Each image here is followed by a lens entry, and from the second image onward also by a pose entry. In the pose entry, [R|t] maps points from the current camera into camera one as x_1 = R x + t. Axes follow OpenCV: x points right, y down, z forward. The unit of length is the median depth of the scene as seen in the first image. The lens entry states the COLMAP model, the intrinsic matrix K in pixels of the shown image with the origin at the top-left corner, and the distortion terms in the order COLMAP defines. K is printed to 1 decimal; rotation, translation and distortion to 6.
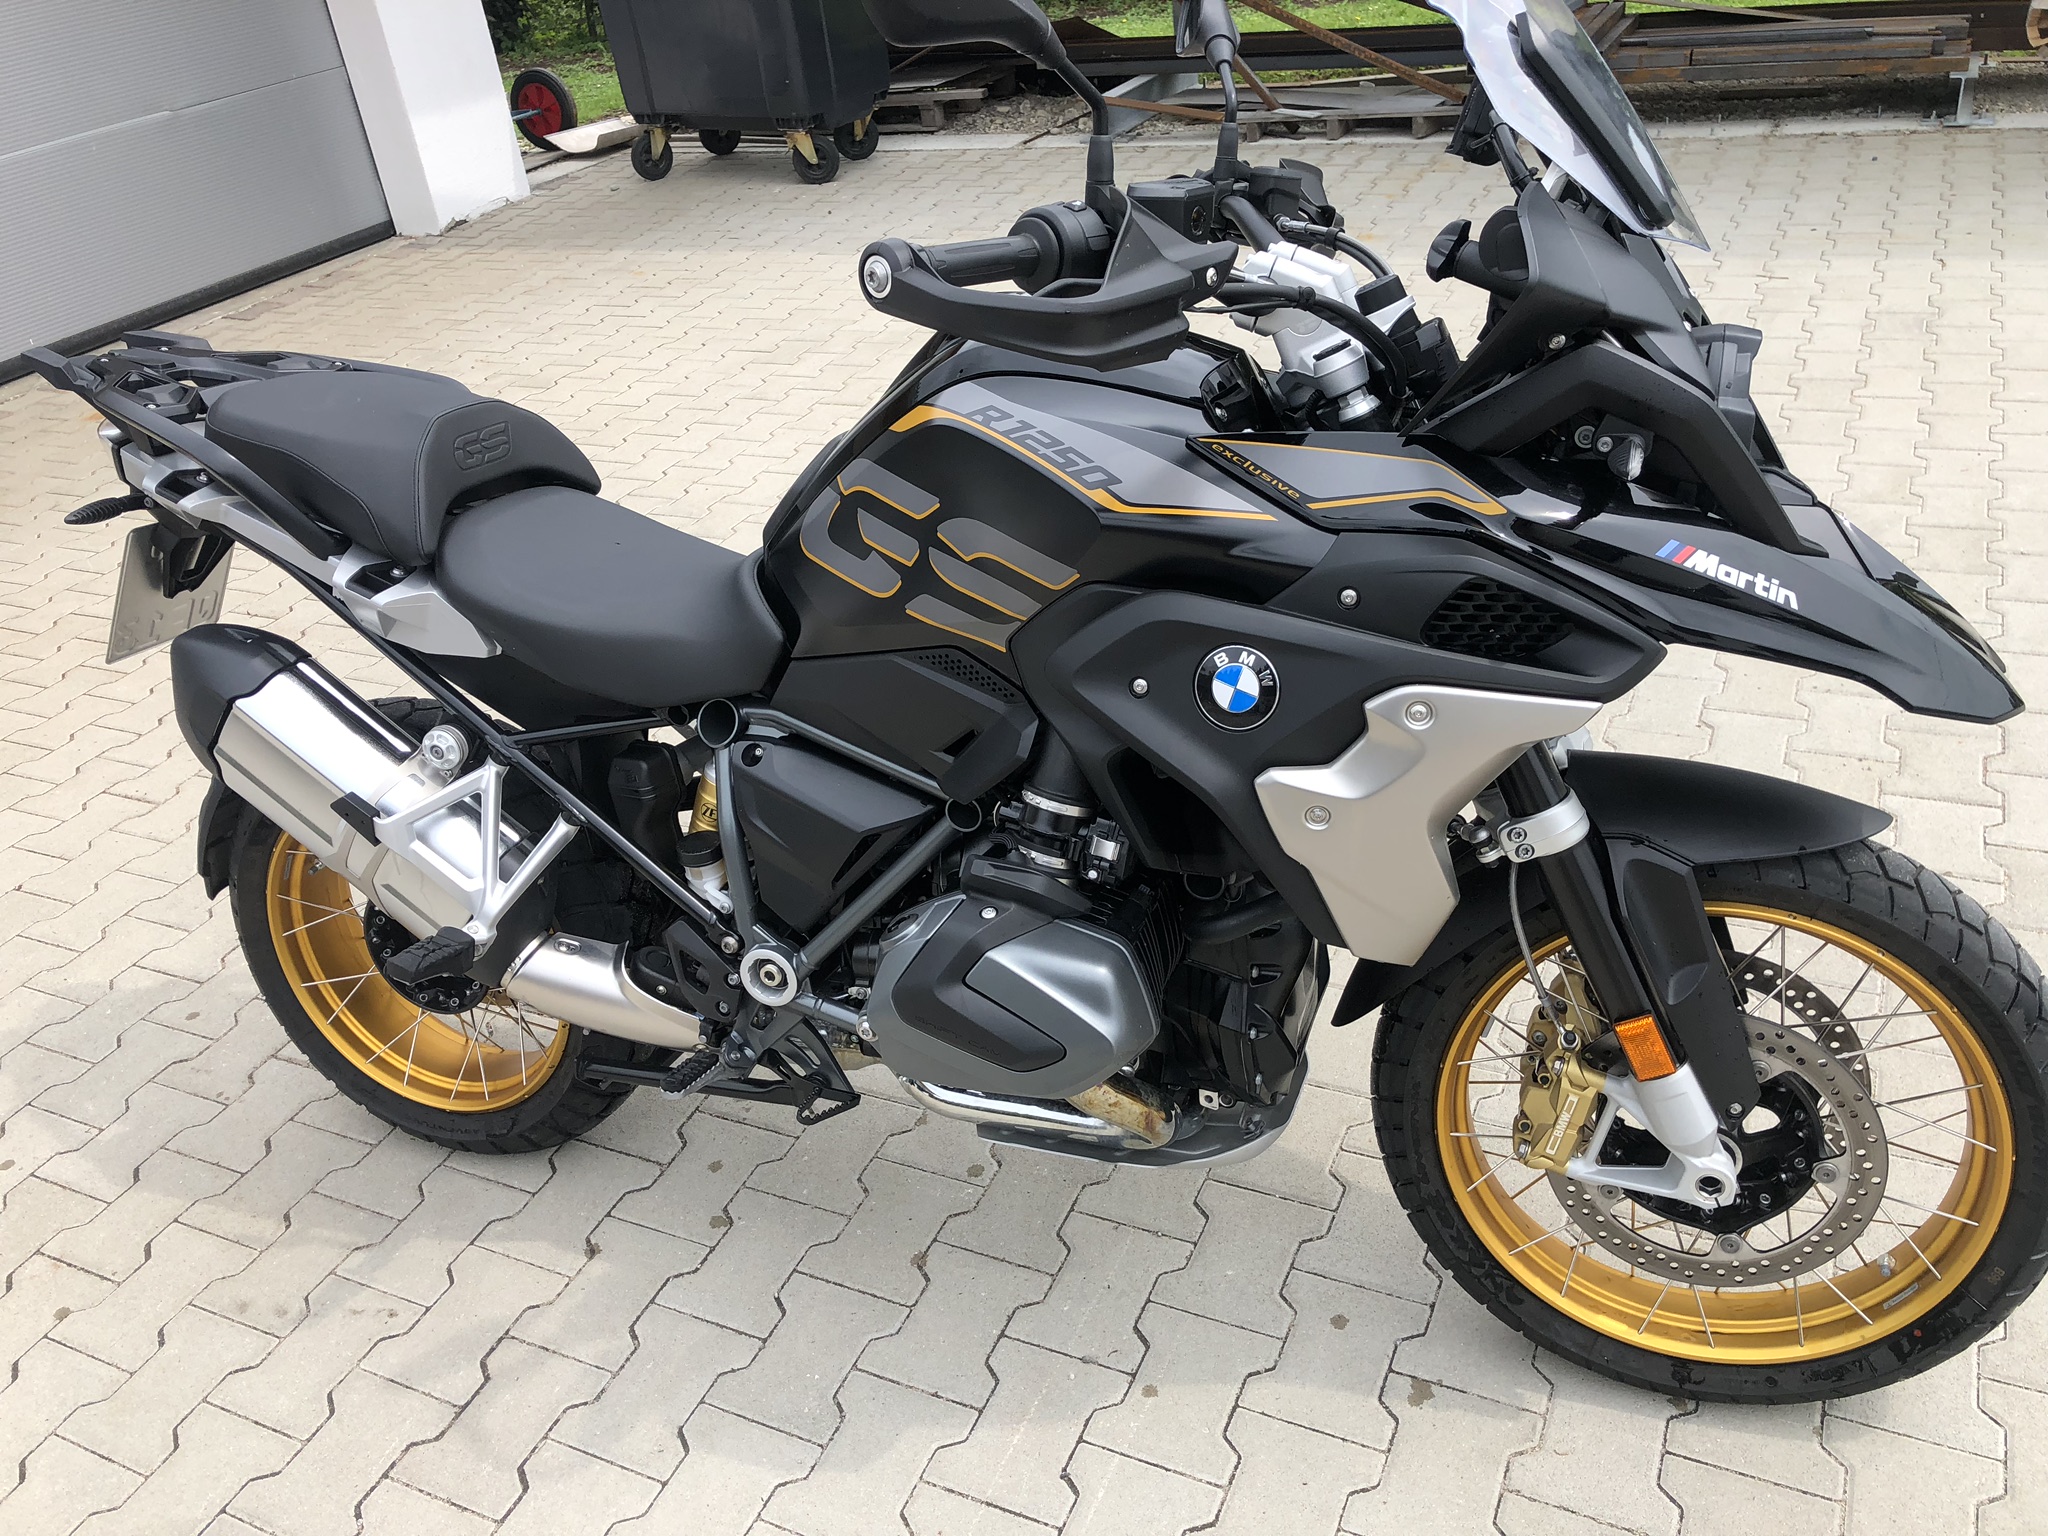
lens RADIAL K [[1669.3, 0, 1021.7], [0, 1669.3, 781.6], [0, 0, 1]] dist [0.019644, -0.028911]
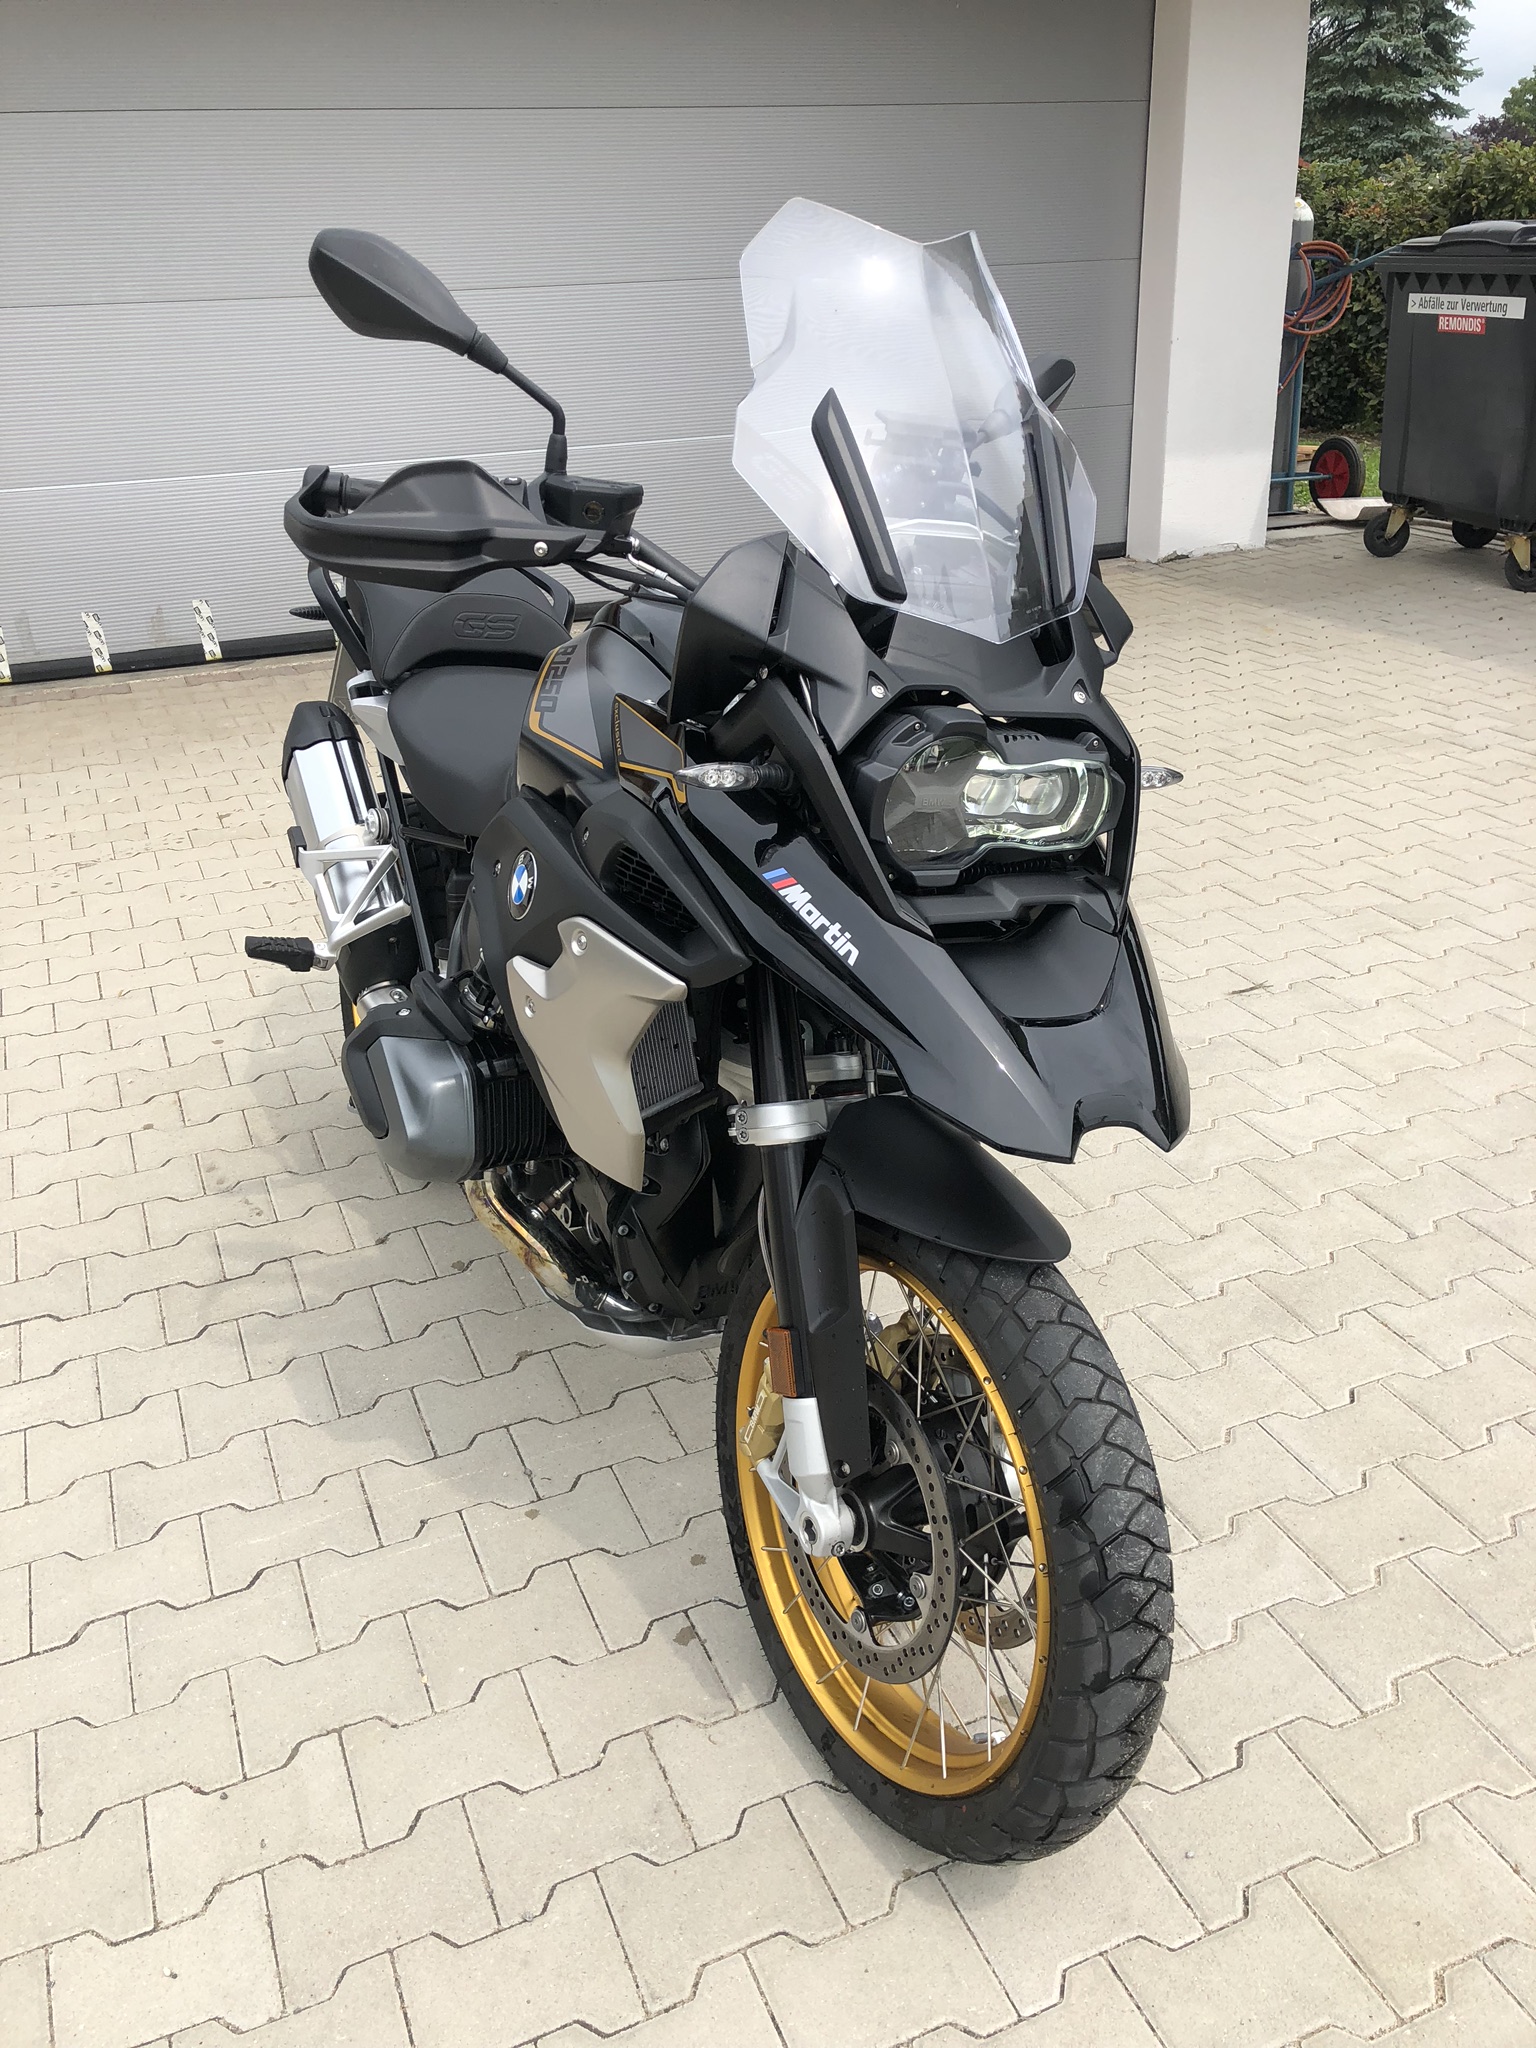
lens RADIAL K [[1669.3, 0, 764.2], [0, 1669.3, 1009.6], [0, 0, 1]] dist [0.019644, -0.028911]
pose [[0.746771, 0.351397, -0.564670, 0.635511], [-0.390817, 0.918828, 0.054939, -0.070395], [0.538140, 0.179656, 0.823486, 0.065880]]
